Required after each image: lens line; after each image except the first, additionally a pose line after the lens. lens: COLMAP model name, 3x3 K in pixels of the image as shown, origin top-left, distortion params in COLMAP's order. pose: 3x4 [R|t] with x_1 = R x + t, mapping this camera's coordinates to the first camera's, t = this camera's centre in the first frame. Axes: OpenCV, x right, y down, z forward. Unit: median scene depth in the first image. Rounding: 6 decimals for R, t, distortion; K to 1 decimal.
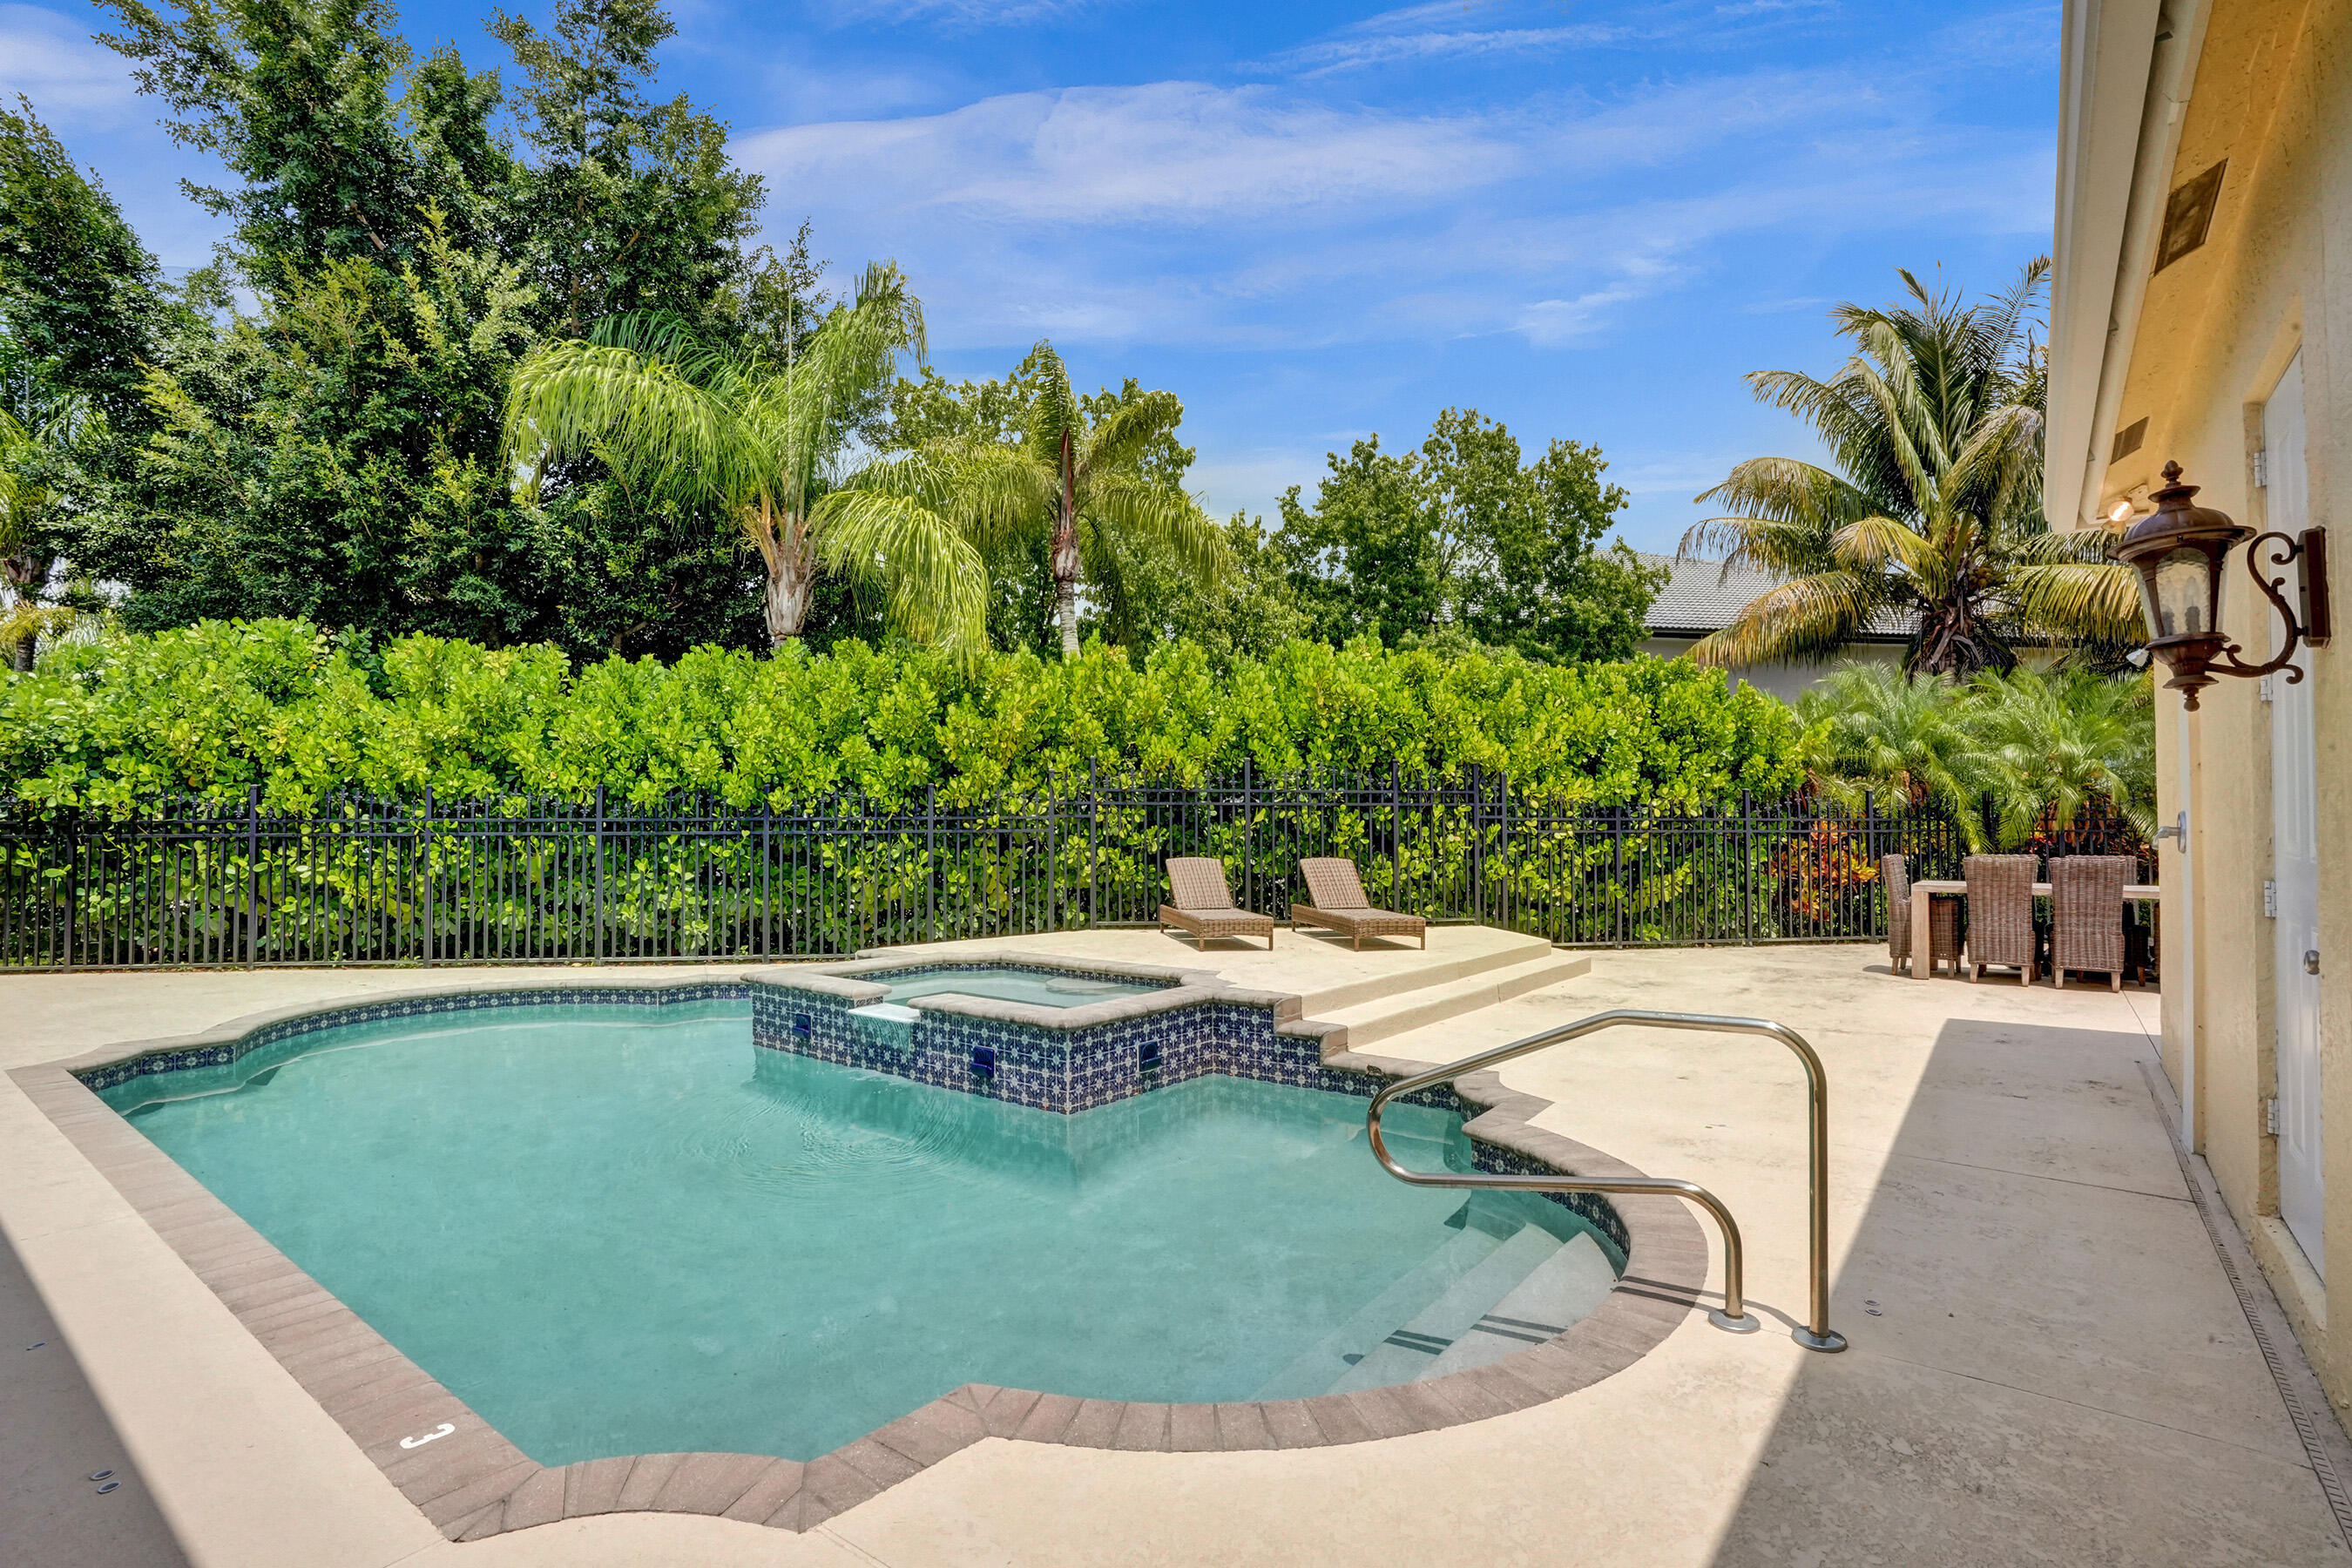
lens RADIAL K [[1101.5, 0, 1176.2], [0, 1101.5, 809.6], [0, 0, 1]] dist [-0.066495, 0.024199]
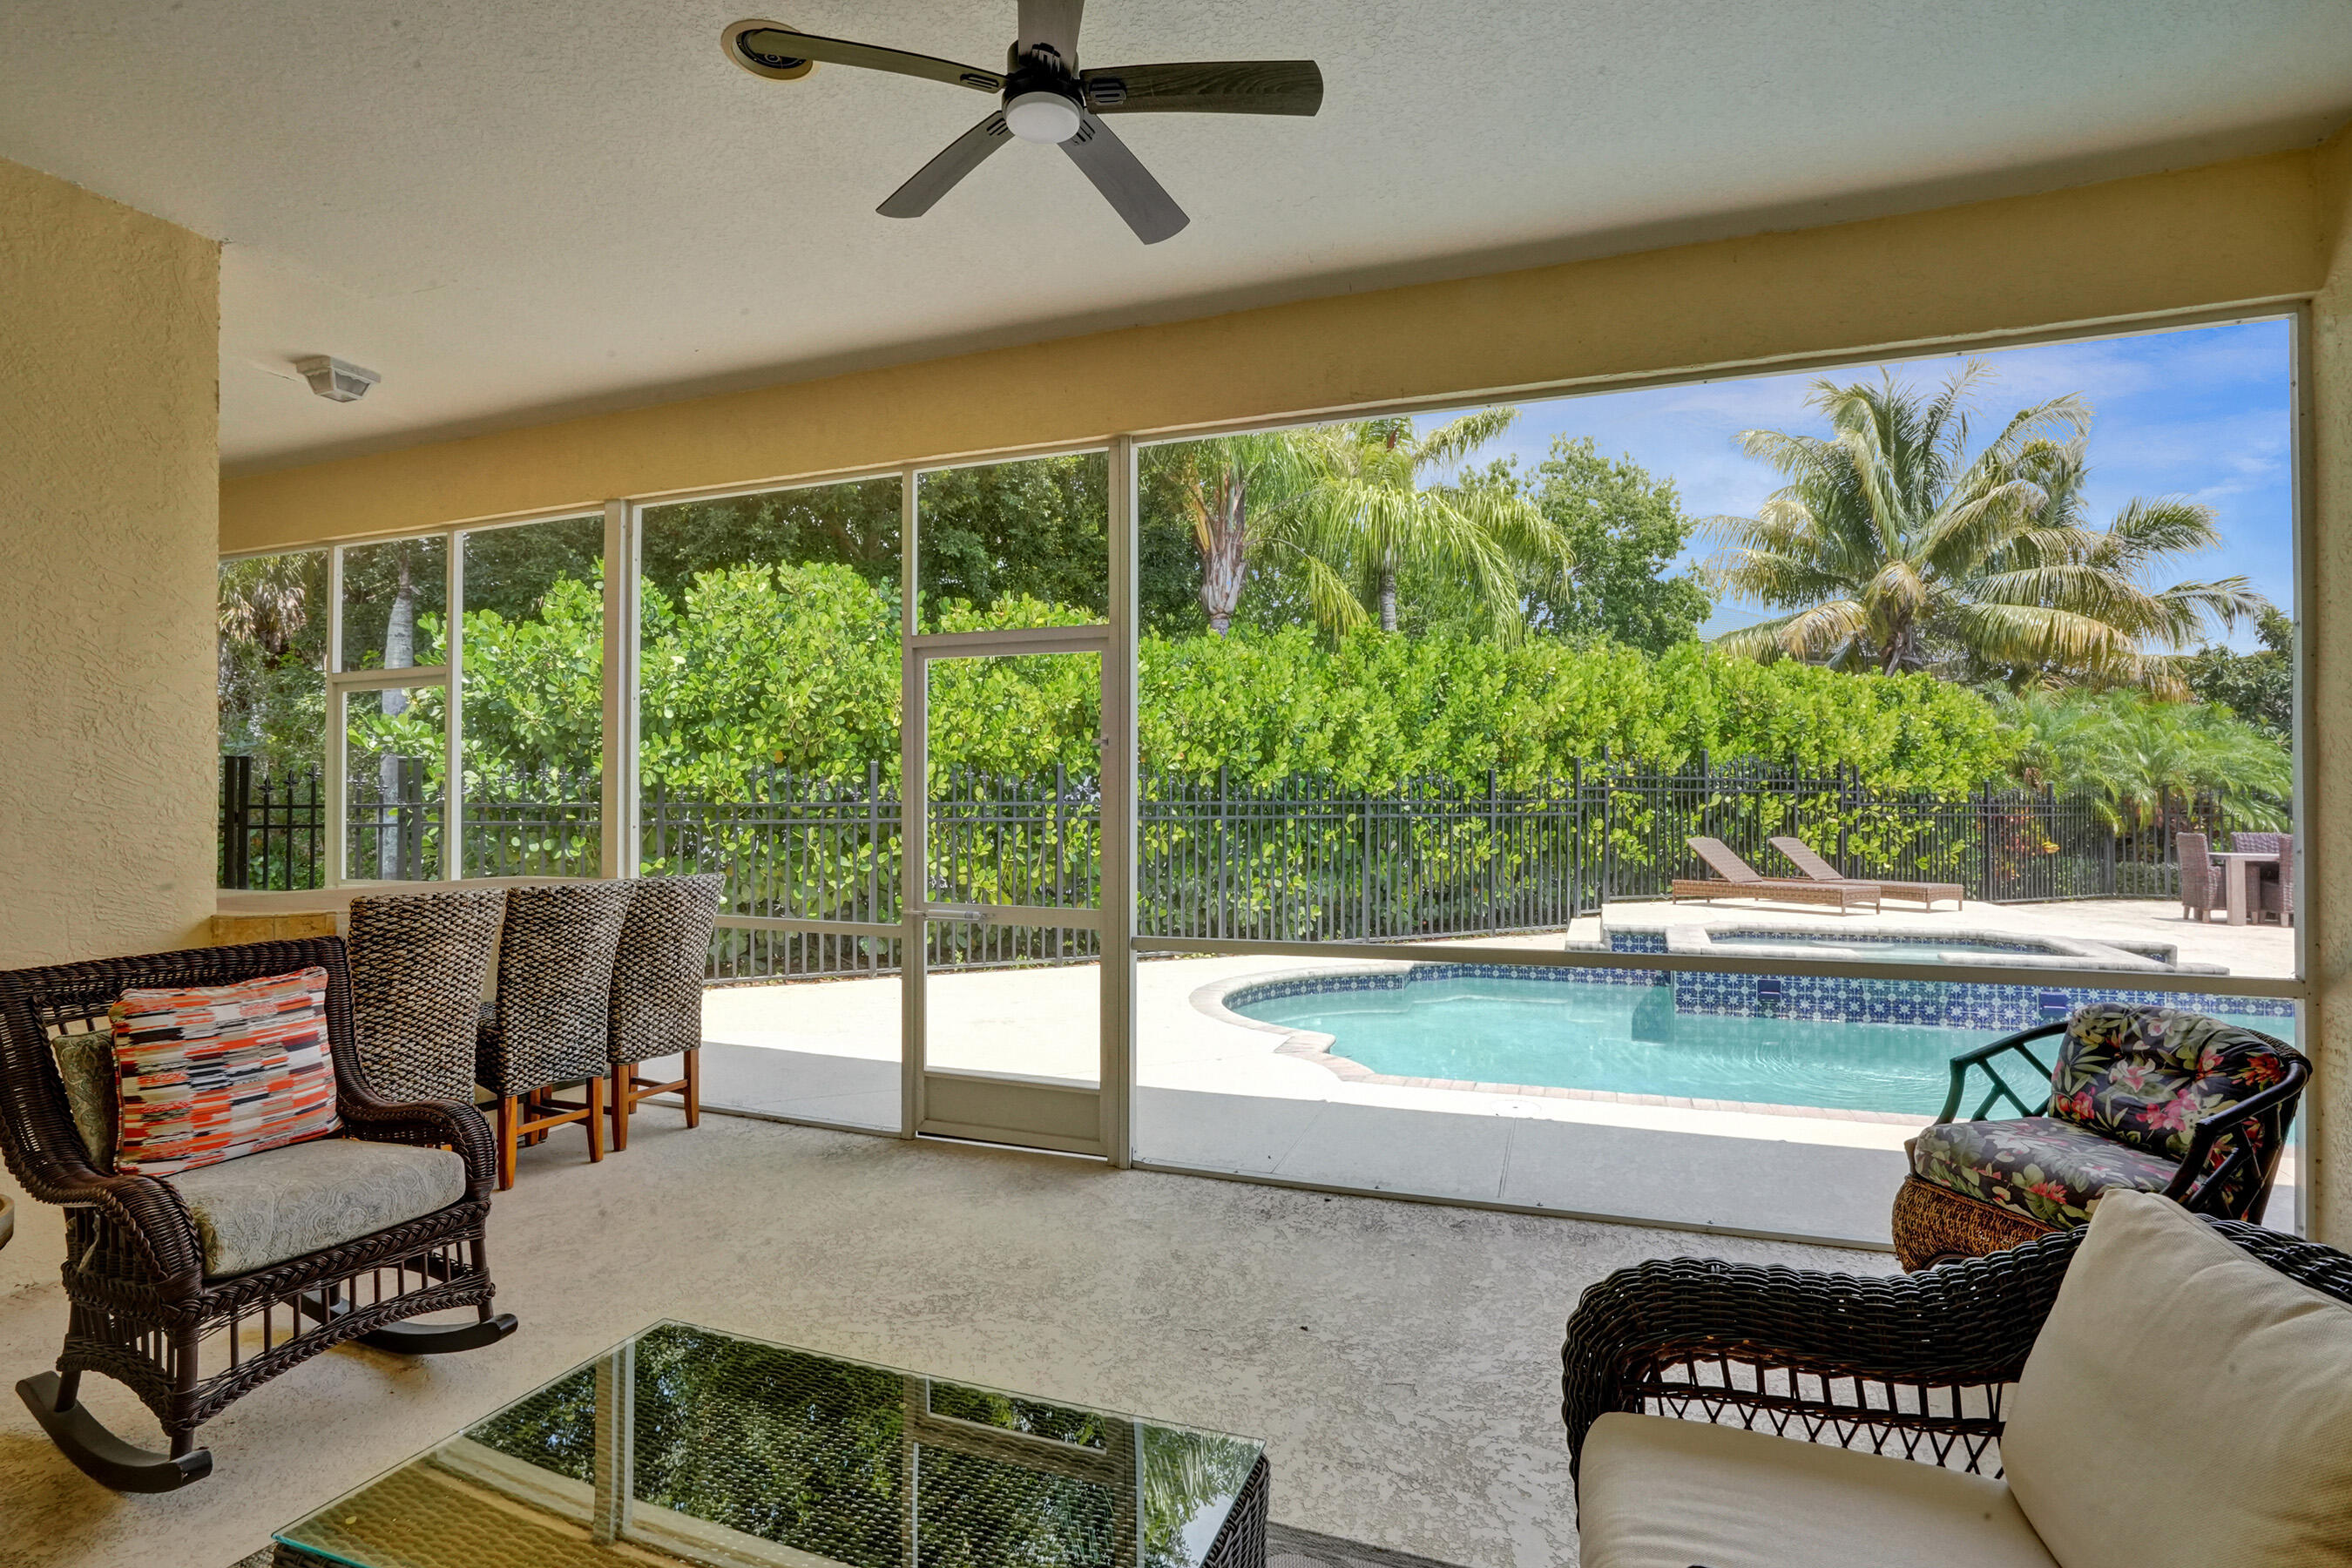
lens RADIAL K [[1101.5, 0, 1176.2], [0, 1101.5, 809.6], [0, 0, 1]] dist [-0.066495, 0.024199]
pose [[0.962480, 0.000061, 0.271352, -0.817975], [-0.003661, 0.999912, 0.012763, 0.002852], [-0.271327, -0.013278, 0.962396, 0.079418]]
